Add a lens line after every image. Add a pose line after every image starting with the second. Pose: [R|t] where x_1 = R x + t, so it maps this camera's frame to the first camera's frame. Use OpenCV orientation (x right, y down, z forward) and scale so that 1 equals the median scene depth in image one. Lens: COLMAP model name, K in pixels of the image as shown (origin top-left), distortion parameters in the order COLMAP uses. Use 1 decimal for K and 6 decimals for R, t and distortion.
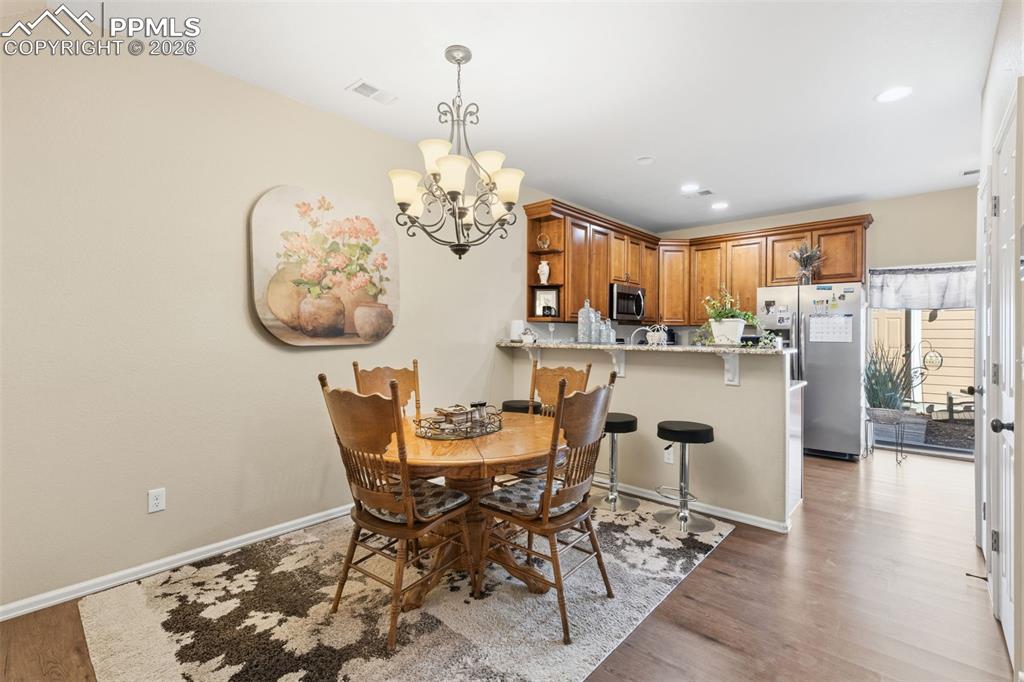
lens RADIAL K [[463.5, 0, 513.0], [0, 463.5, 330.9], [0, 0, 1]] dist [-0.002510, -0.002746]
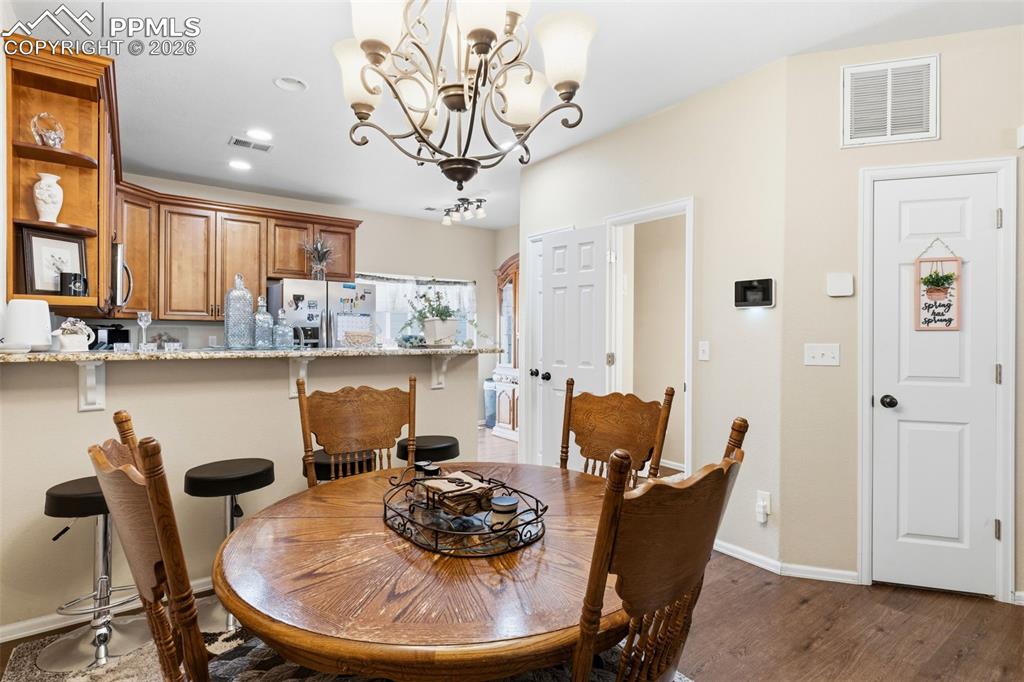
lens RADIAL K [[517.7, 0, 511.7], [0, 517.7, 337.0], [0, 0, 1]] dist [0.000064, 0.000742]
pose [[0.200539, -0.005621, 0.979670, -0.491951], [-0.012754, 0.999884, 0.008348, 0.002516], [-0.979603, -0.014168, 0.200444, 0.616125]]
